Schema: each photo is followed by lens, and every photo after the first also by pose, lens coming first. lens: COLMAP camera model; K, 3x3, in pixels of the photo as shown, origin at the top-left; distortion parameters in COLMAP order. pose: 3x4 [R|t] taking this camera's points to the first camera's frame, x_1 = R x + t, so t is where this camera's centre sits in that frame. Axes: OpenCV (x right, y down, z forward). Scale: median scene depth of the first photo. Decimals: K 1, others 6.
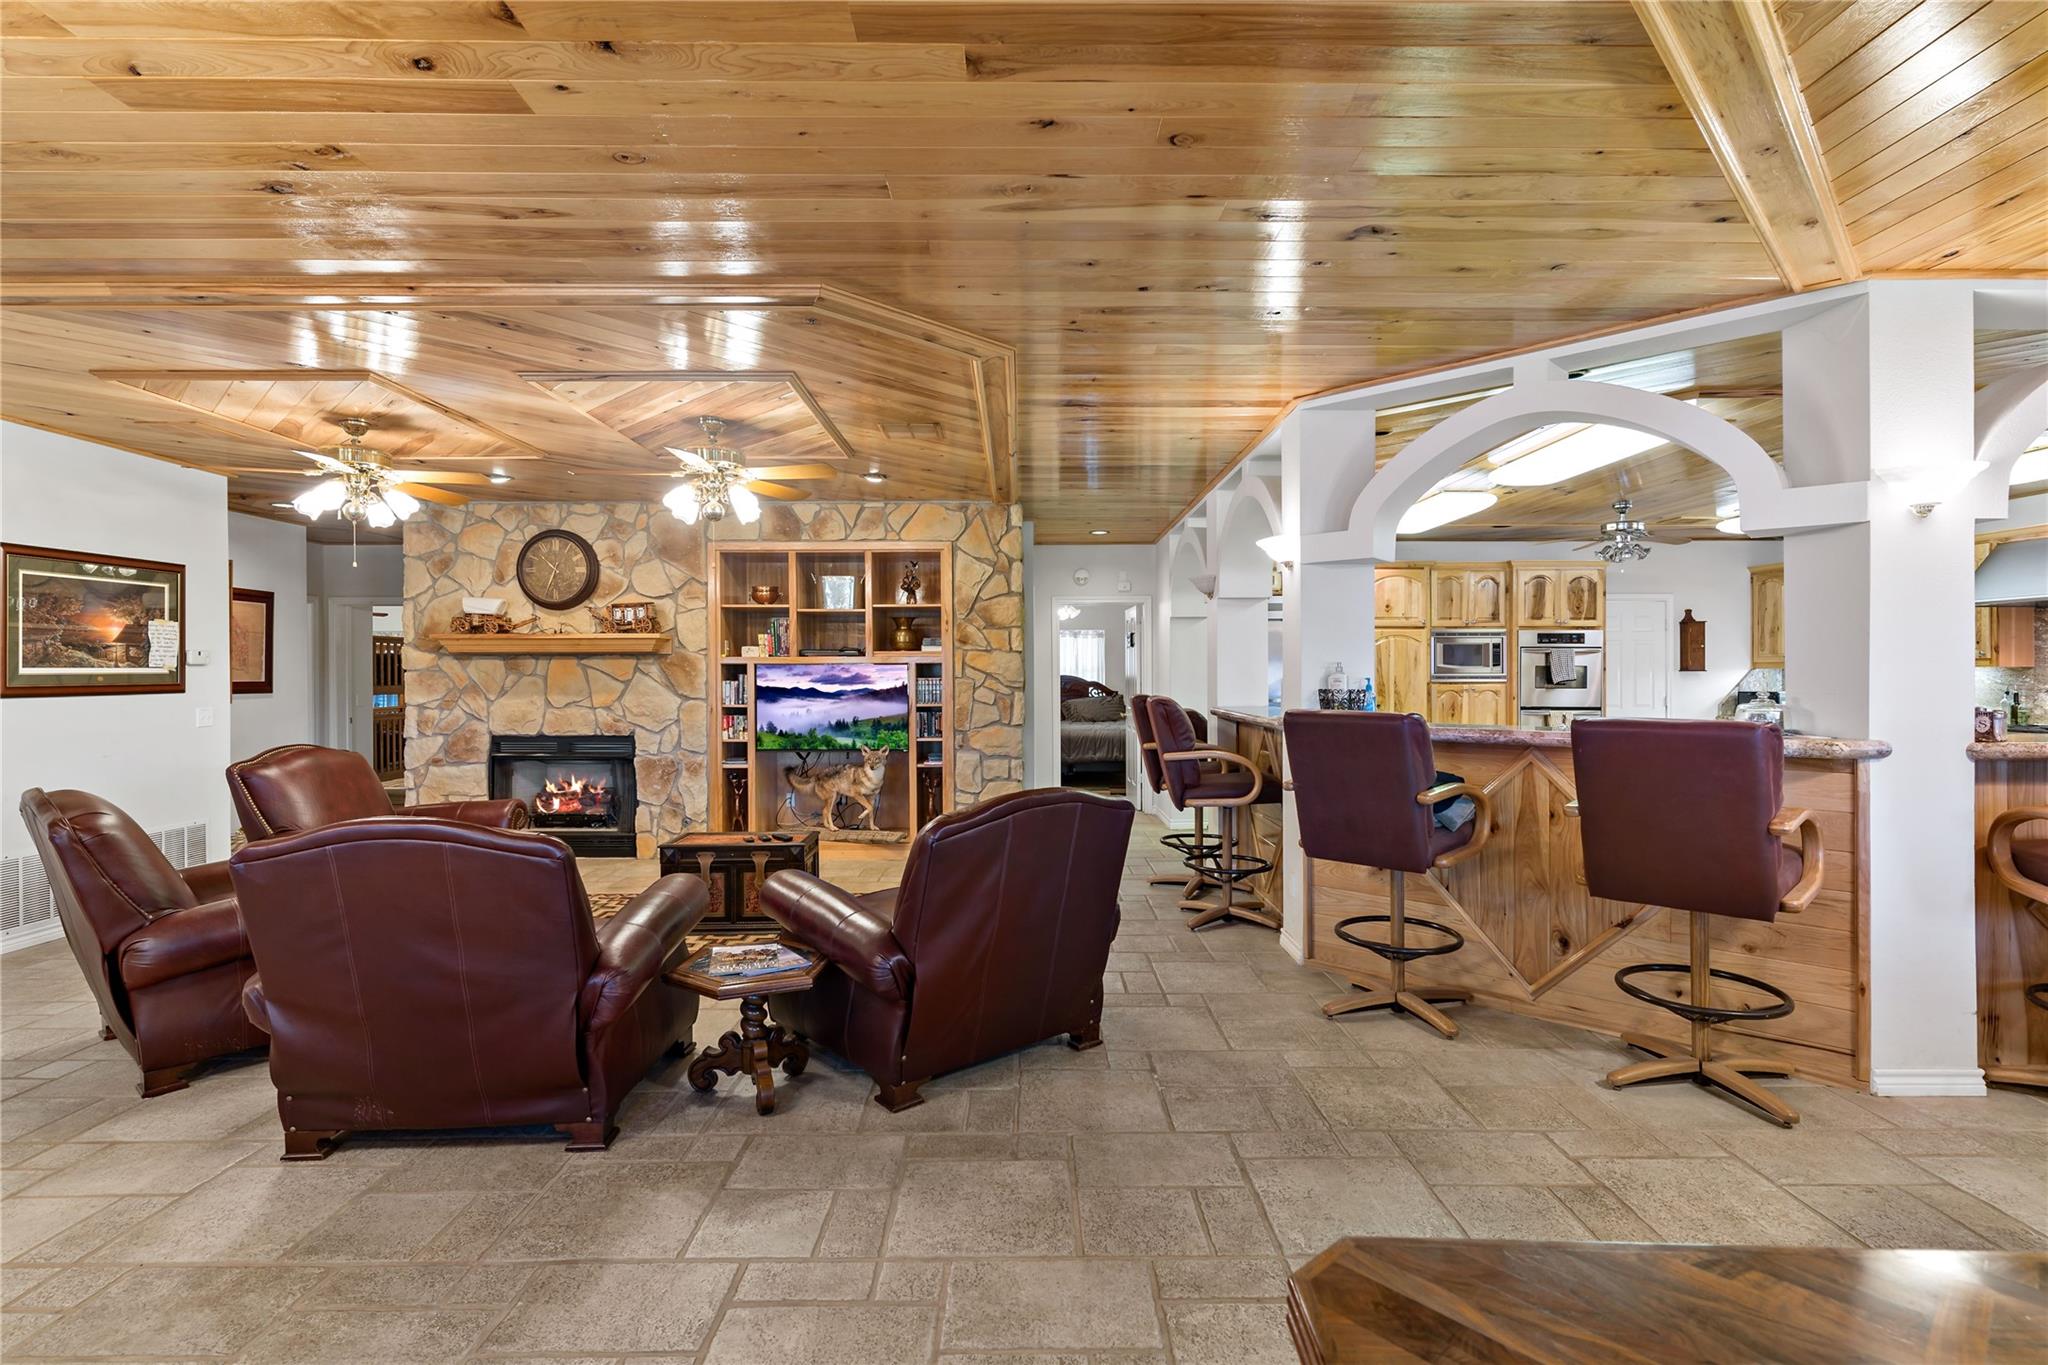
lens RADIAL K [[979.9, 0, 1030.7], [0, 979.9, 662.9], [0, 0, 1]] dist [0.003867, 0.000878]
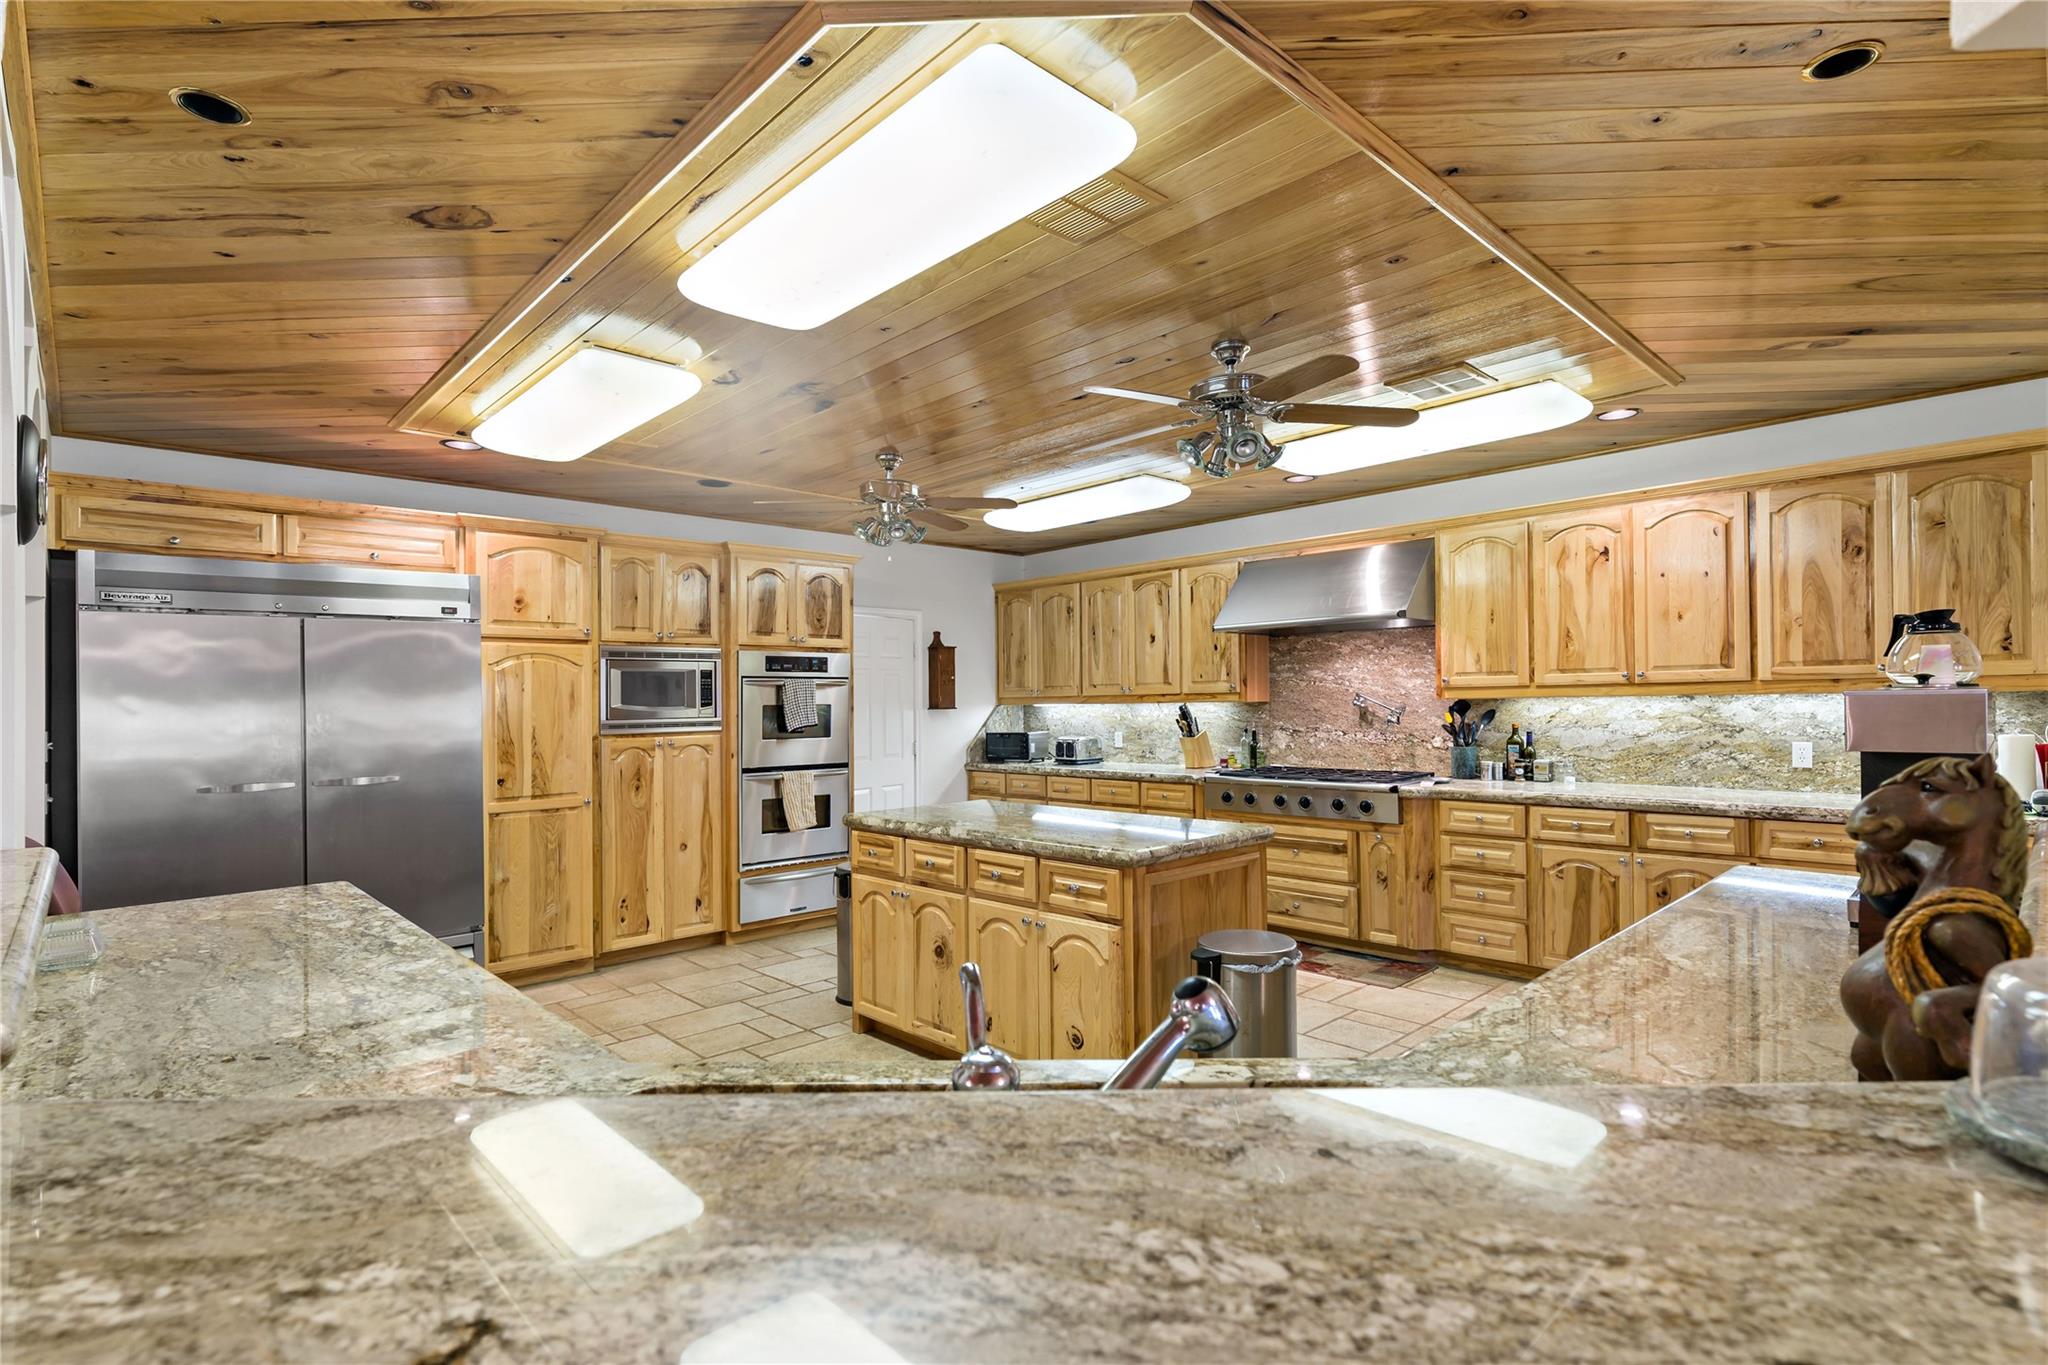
lens RADIAL K [[979.9, 0, 1031.3], [0, 979.9, 685.0], [0, 0, 1]] dist [0.003867, 0.000878]
pose [[0.729100, 0.002774, 0.684402, 0.195196], [0.006662, 0.999916, -0.011150, -0.002091], [-0.684375, 0.012689, 0.729020, 0.396156]]
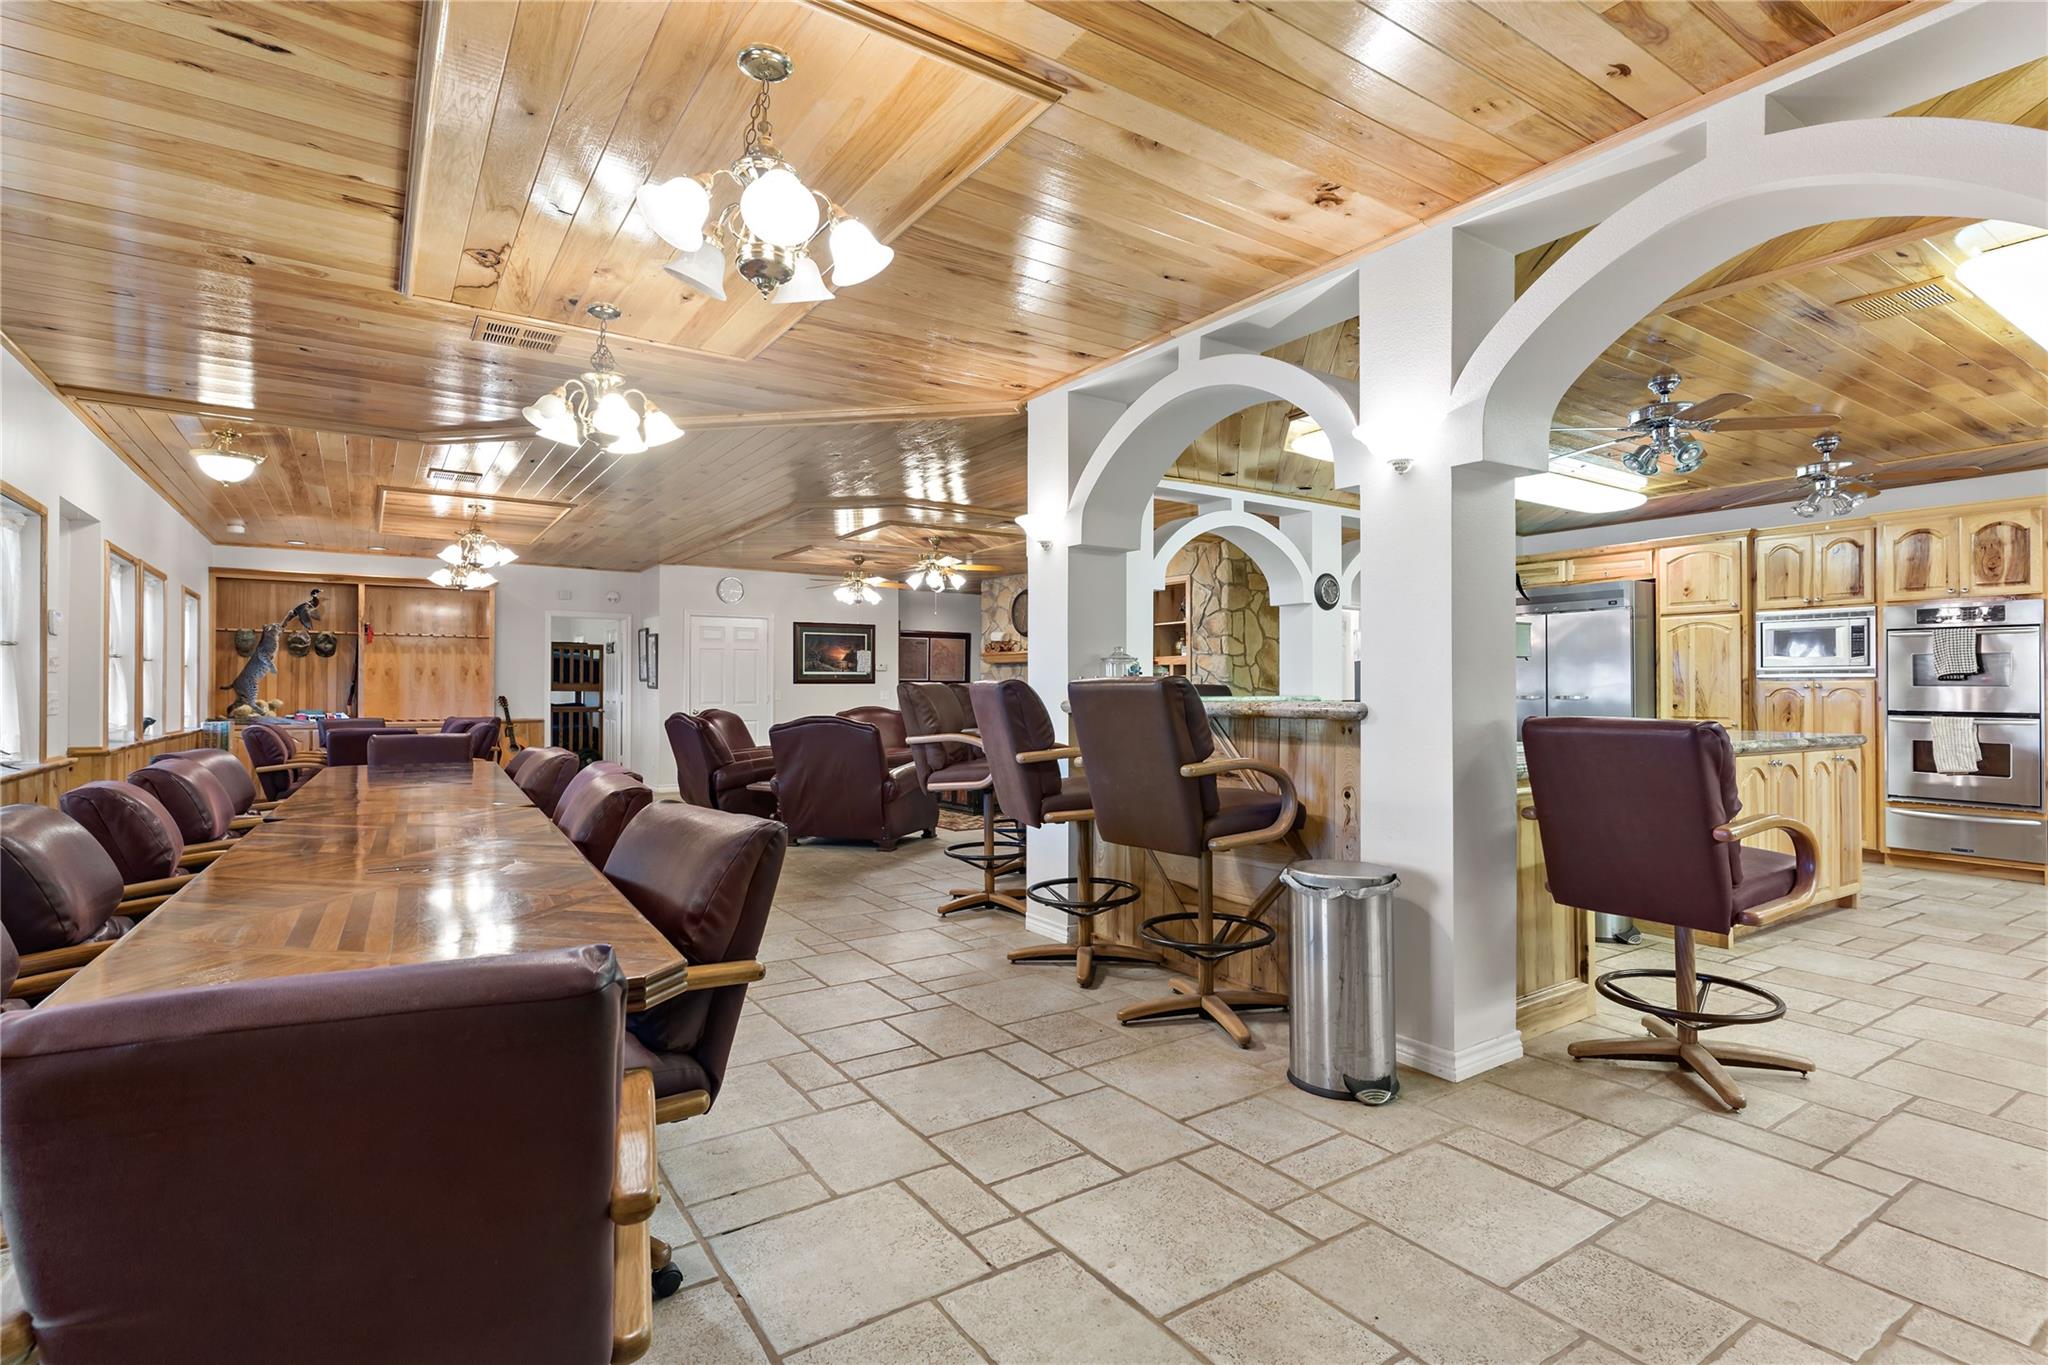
lens RADIAL K [[979.9, 0, 1022.1], [0, 979.9, 678.0], [0, 0, 1]] dist [0.003867, 0.000878]
pose [[0.549724, -0.005260, -0.835329, 0.757644], [0.008722, 0.999962, -0.000557, 0.014928], [0.835301, -0.006980, 0.549749, 0.048870]]
